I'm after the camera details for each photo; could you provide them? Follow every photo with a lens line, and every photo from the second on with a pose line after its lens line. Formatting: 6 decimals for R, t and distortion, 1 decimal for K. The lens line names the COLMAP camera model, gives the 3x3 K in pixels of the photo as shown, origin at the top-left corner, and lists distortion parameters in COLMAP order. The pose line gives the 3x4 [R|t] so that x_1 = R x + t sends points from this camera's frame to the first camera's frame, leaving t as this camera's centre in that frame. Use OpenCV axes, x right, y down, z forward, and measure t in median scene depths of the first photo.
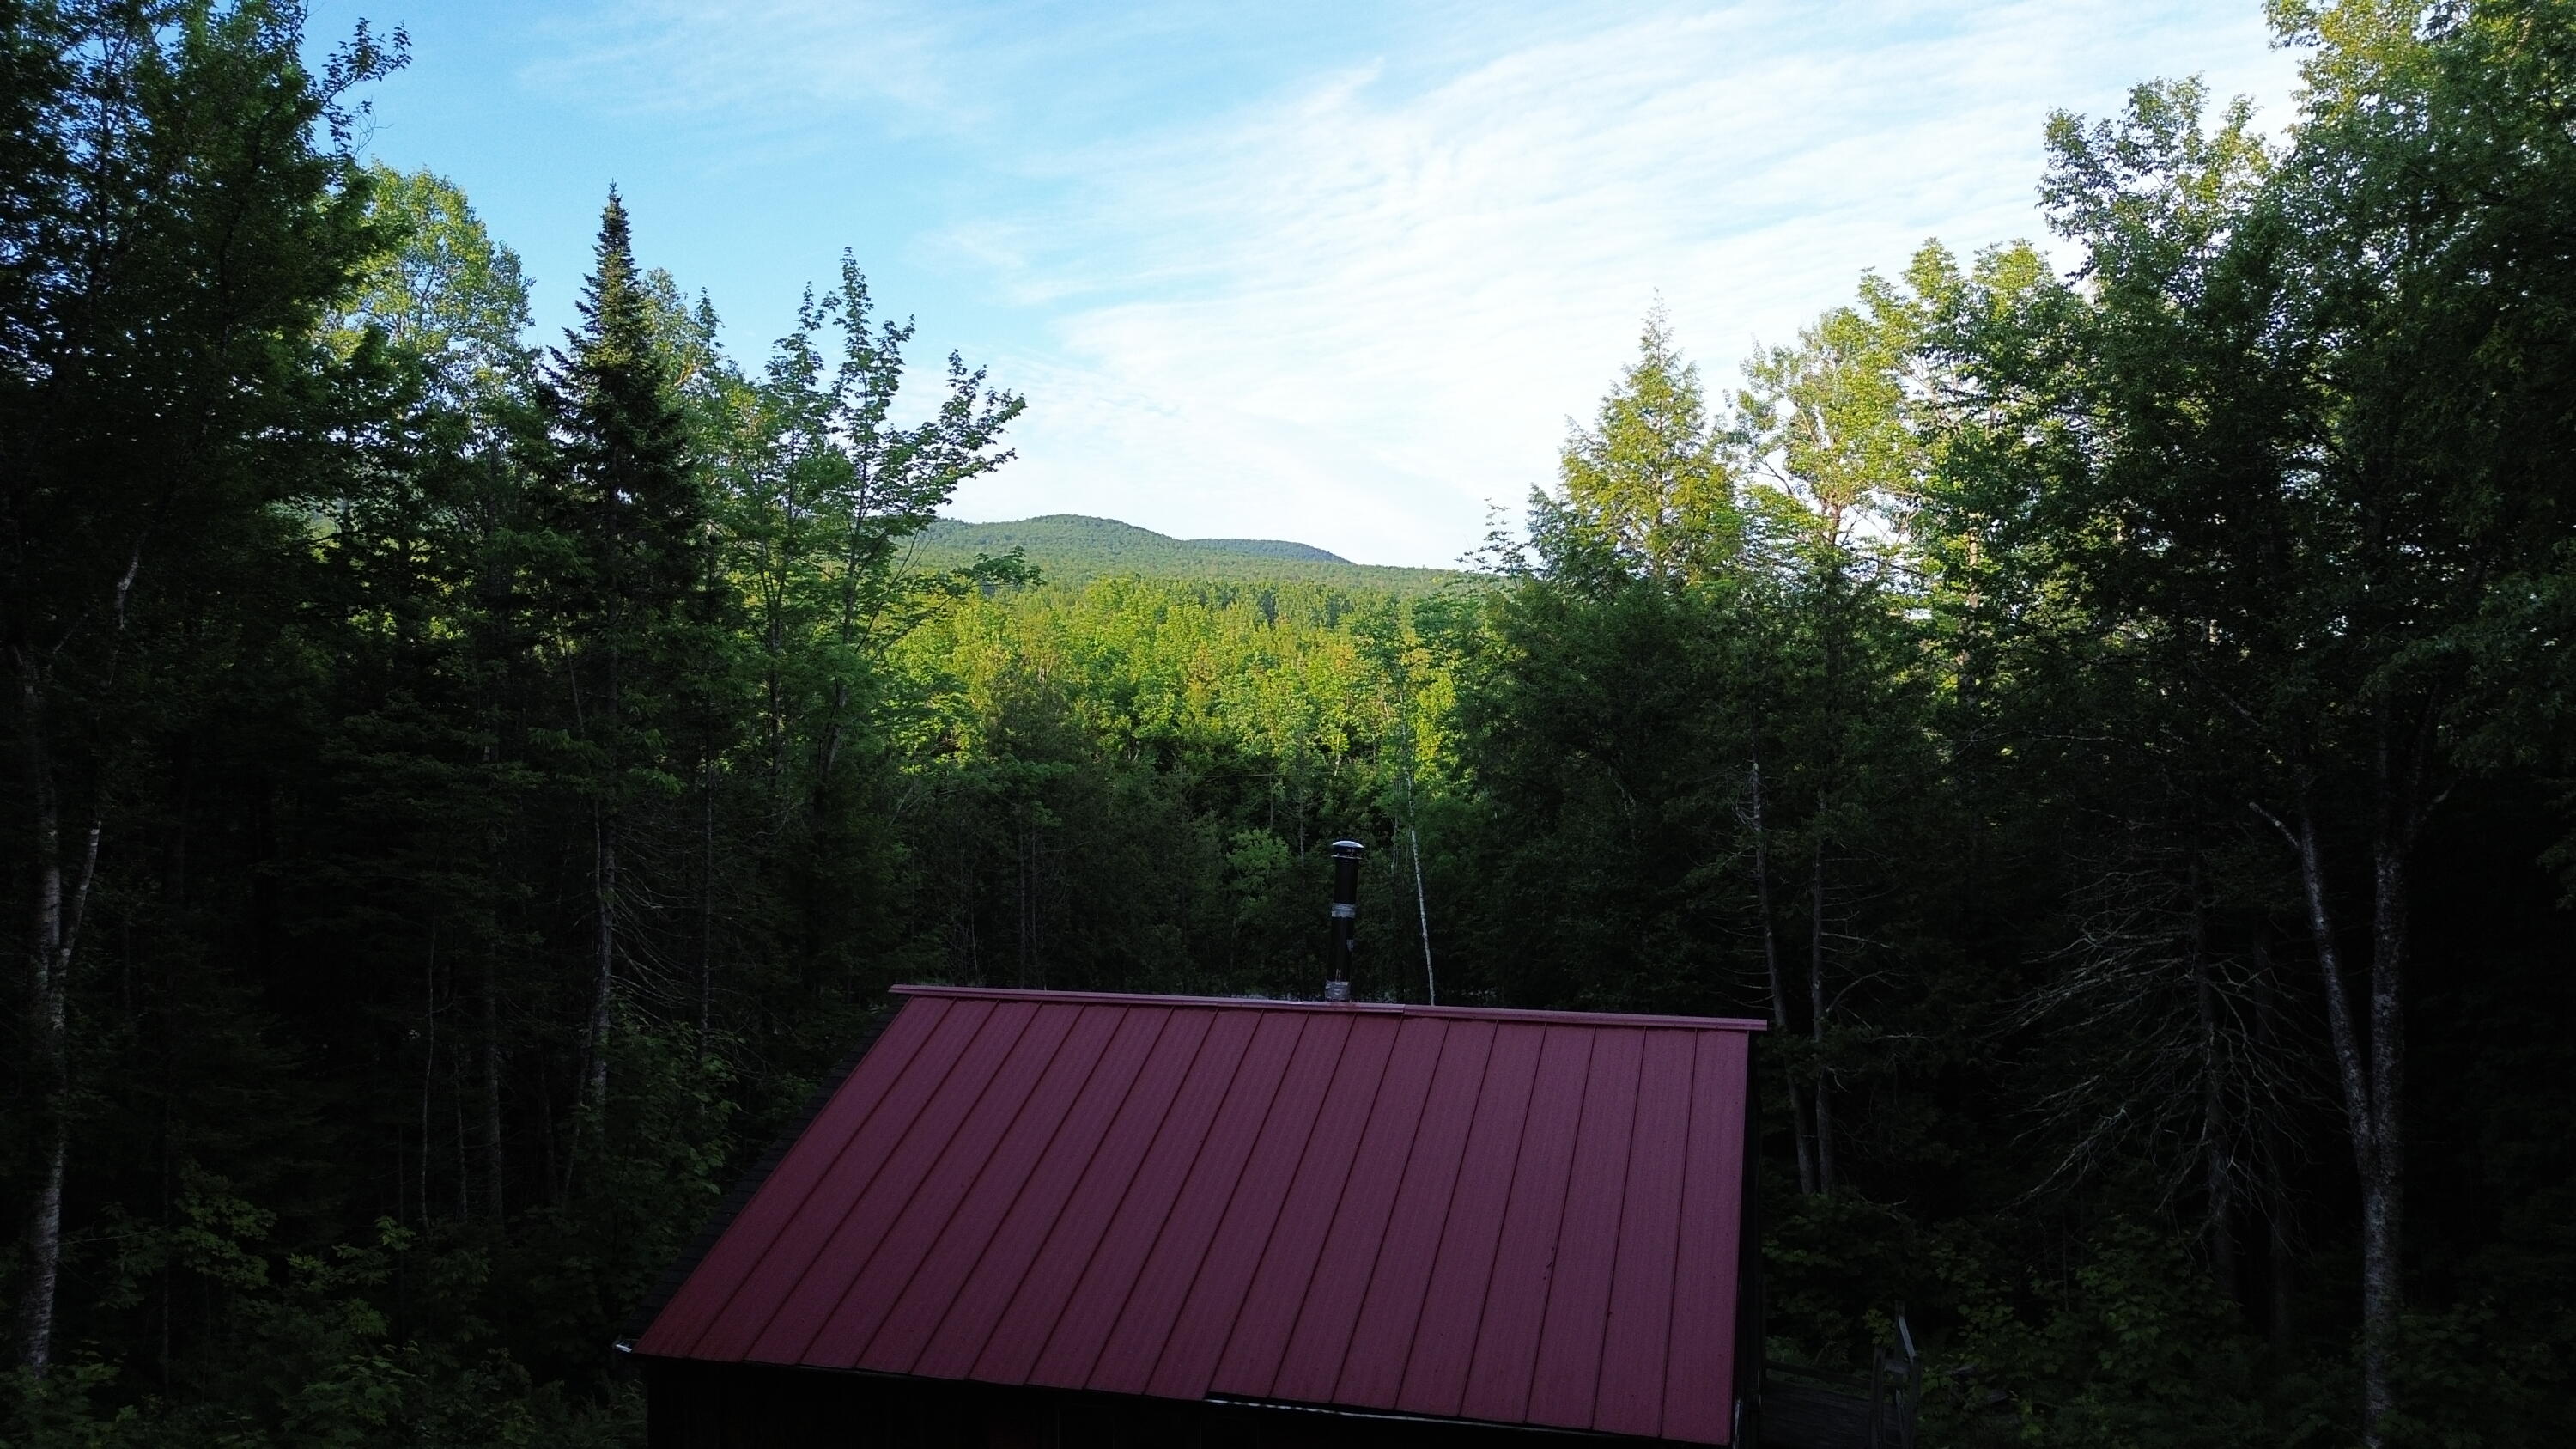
lens RADIAL K [[1834.1, 0, 1295.1], [0, 1834.1, 723.6], [0, 0, 1]] dist [0.069628, -0.068519]
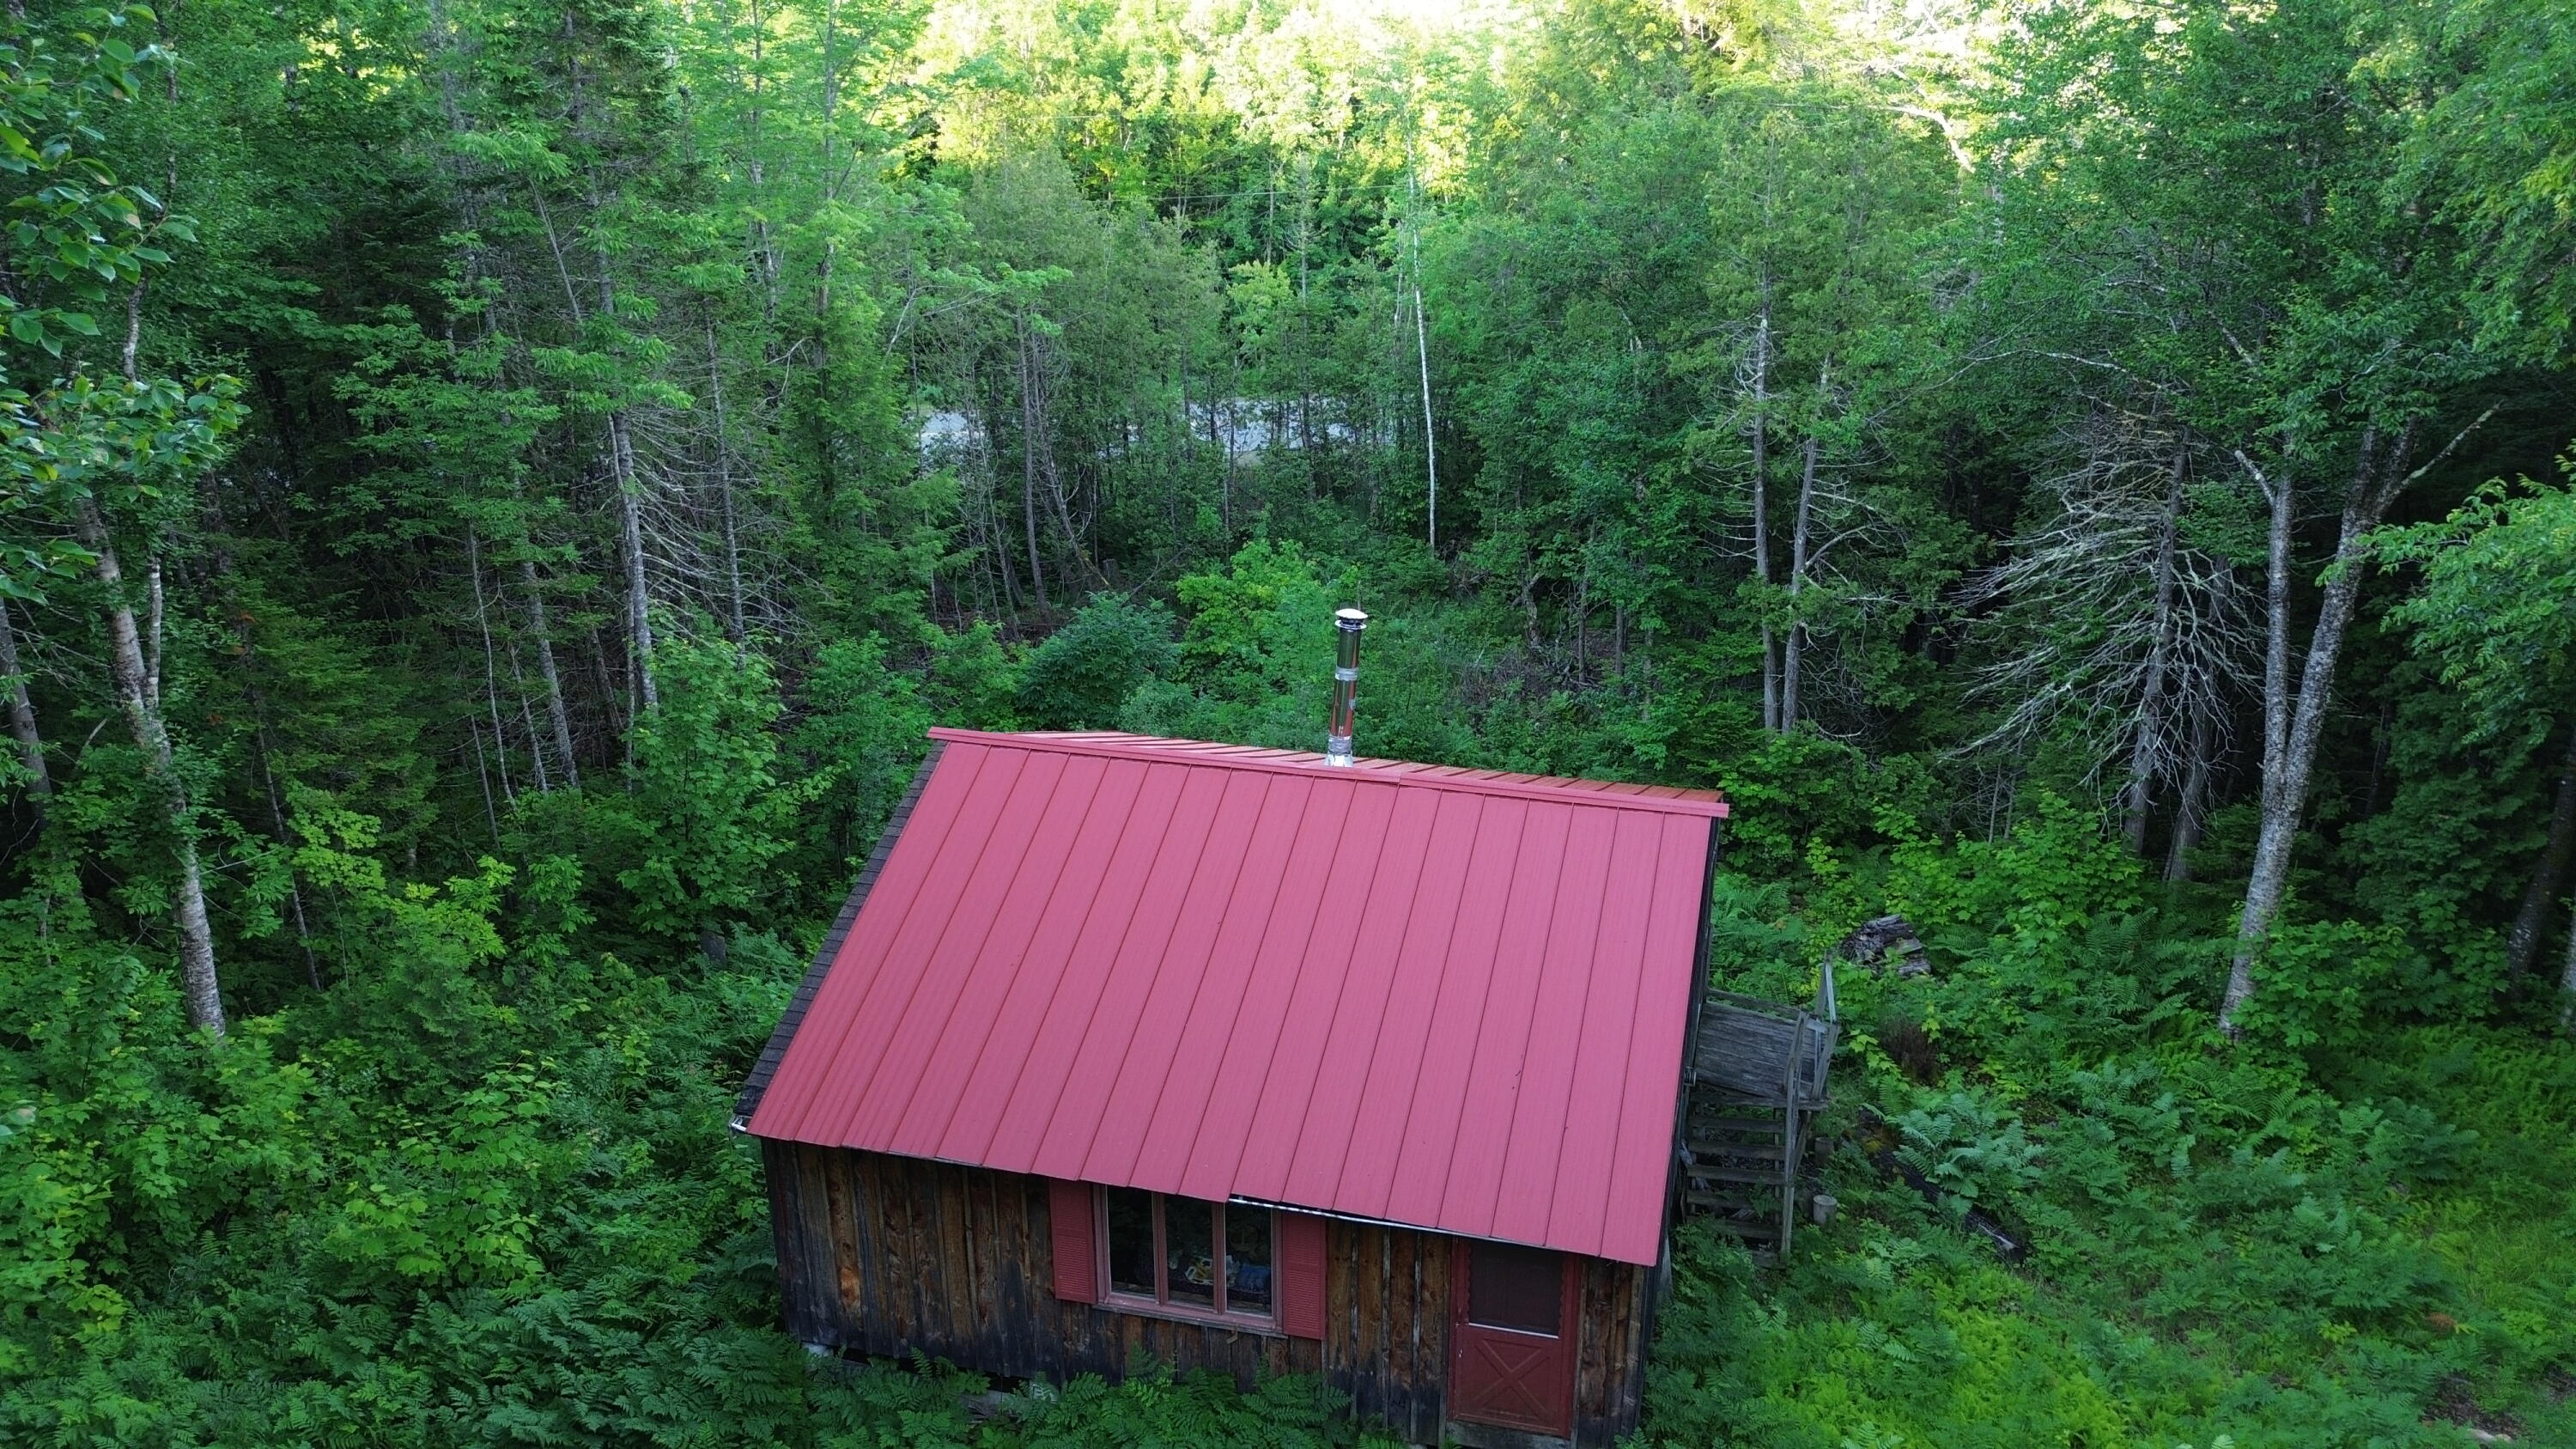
lens RADIAL K [[1834.1, 0, 1296.0], [0, 1834.1, 731.1], [0, 0, 1]] dist [0.069628, -0.068519]
pose [[0.999999, 0.000370, 0.001078, -0.002344], [-0.000751, 0.925374, 0.379056, -0.156016], [-0.000857, -0.379056, 0.925373, -0.001333]]
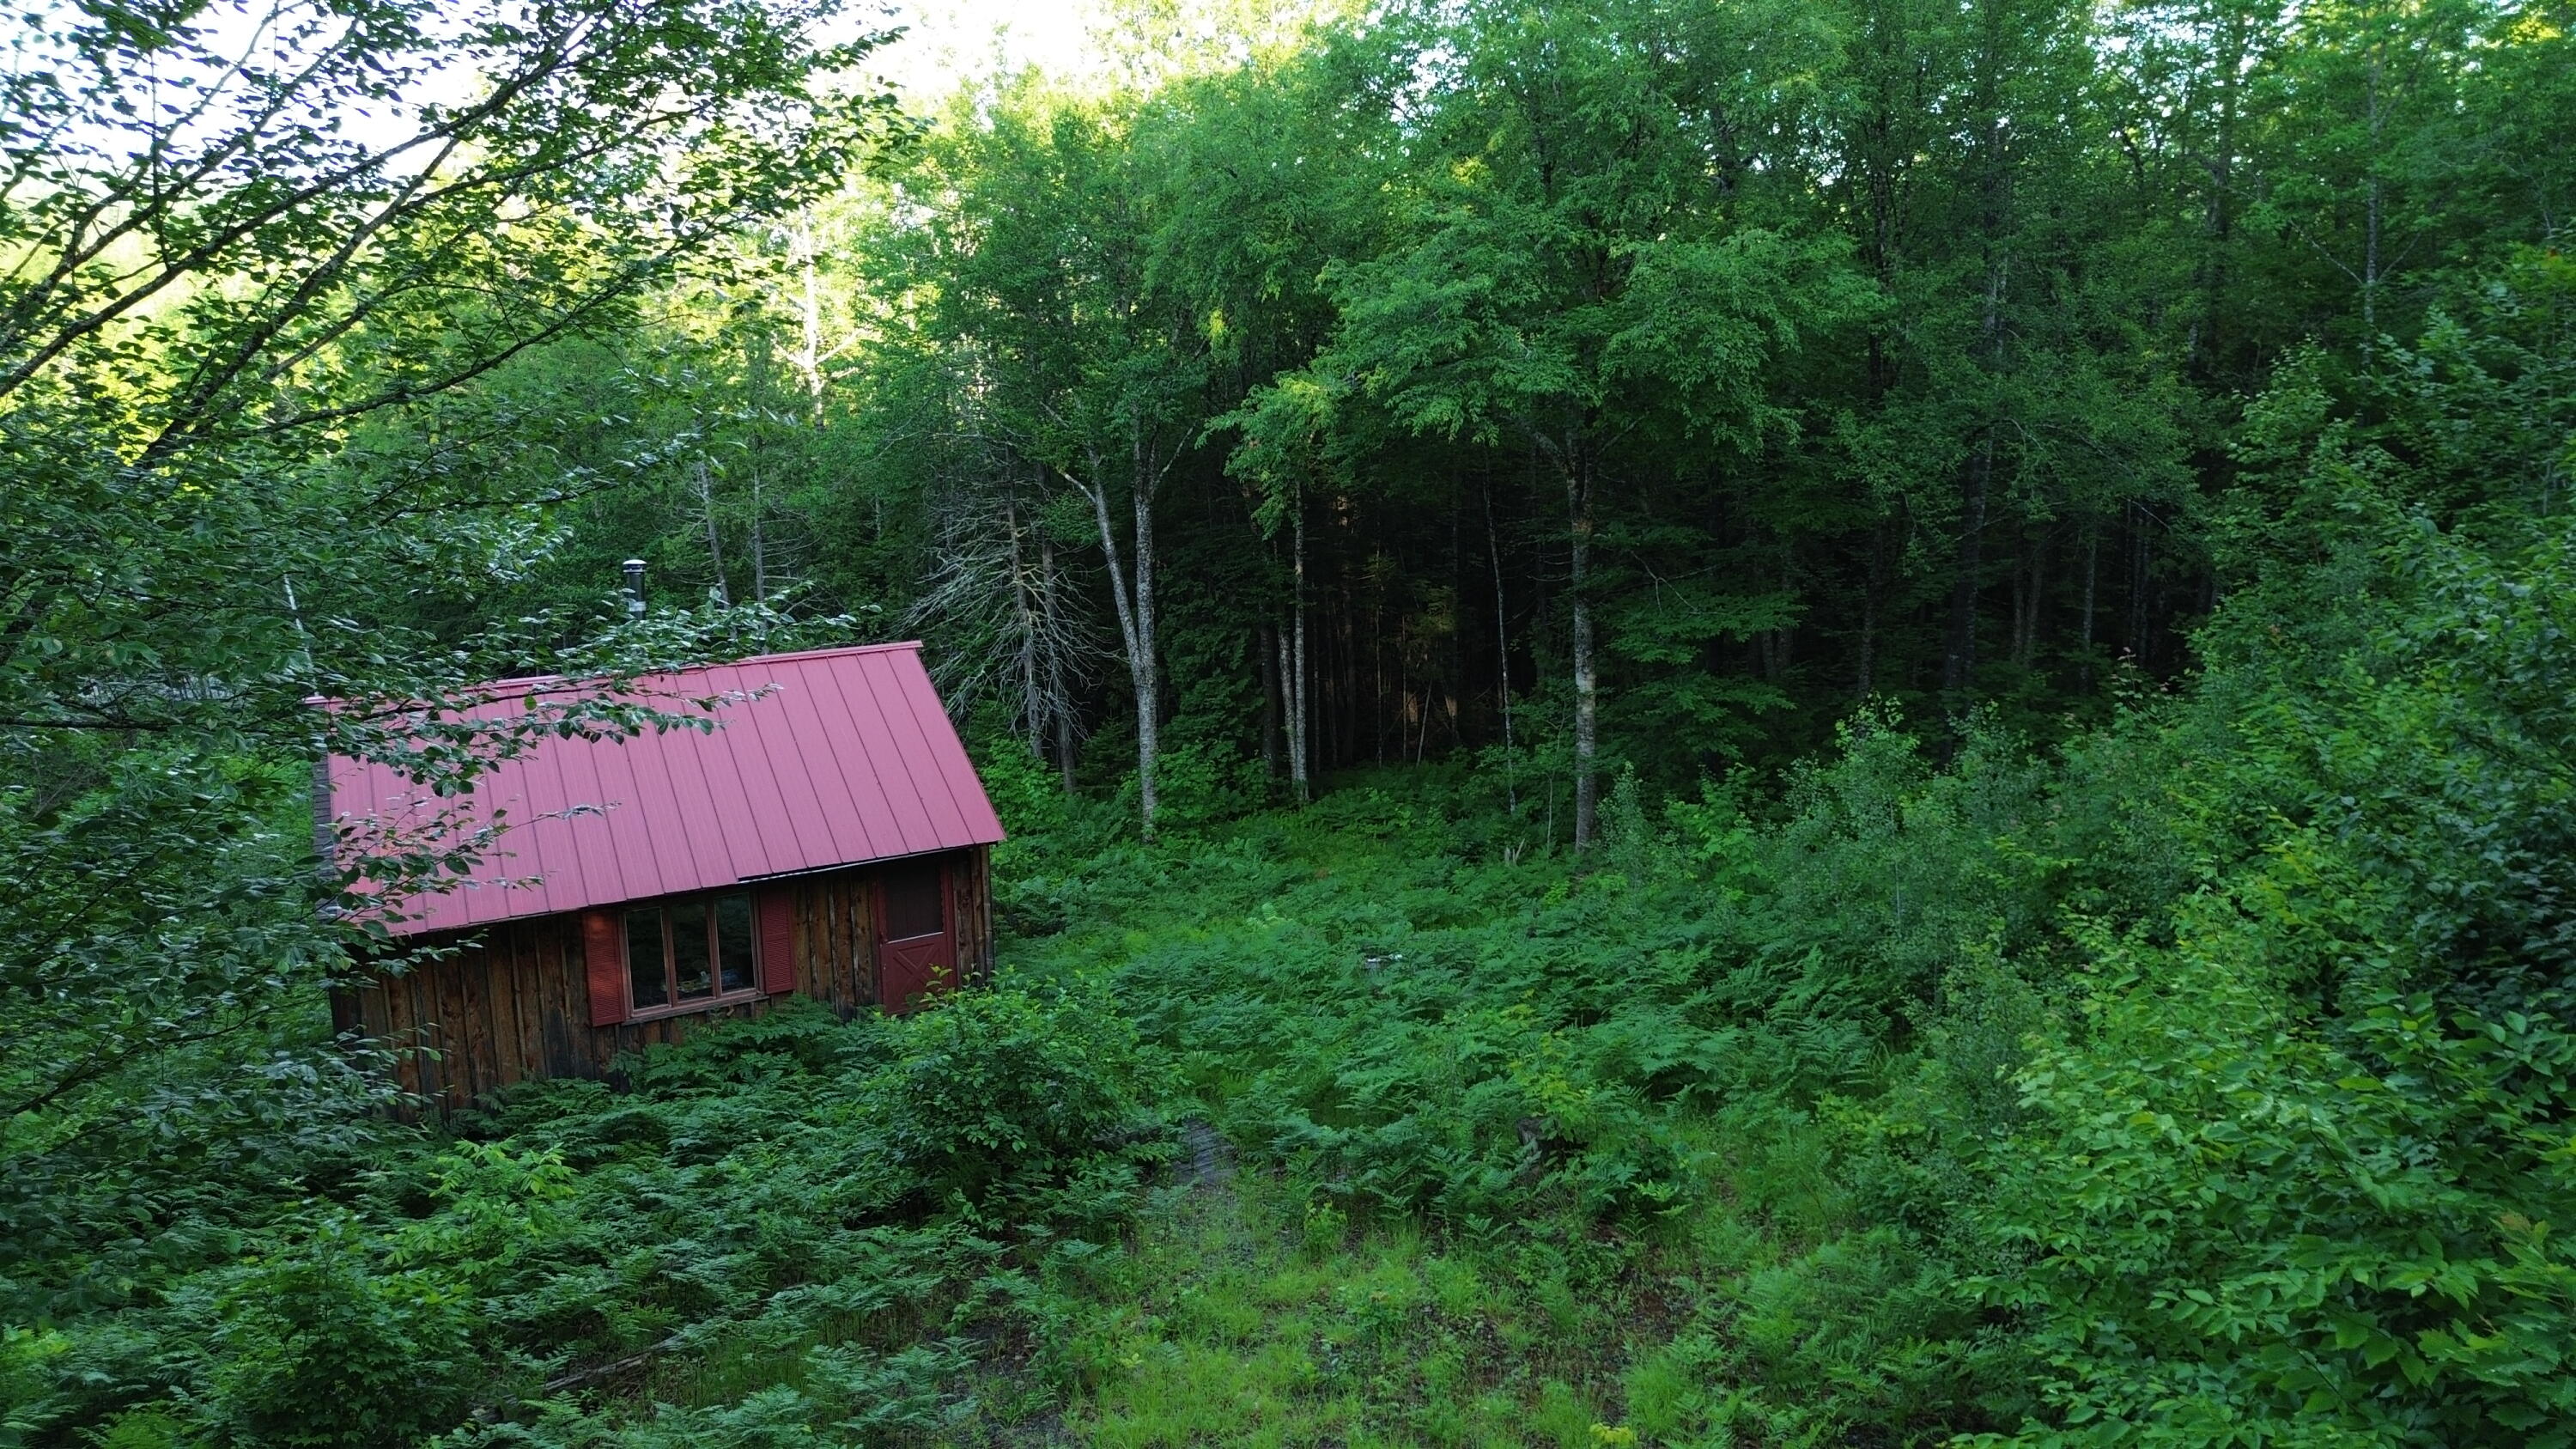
lens RADIAL K [[1834.1, 0, 1311.3], [0, 1834.1, 724.2], [0, 0, 1]] dist [0.069628, -0.068519]
pose [[0.739535, -0.155200, 0.654982, -0.330405], [0.012906, 0.976147, 0.216728, -0.071393], [-0.672995, -0.151825, 0.723897, -0.278806]]
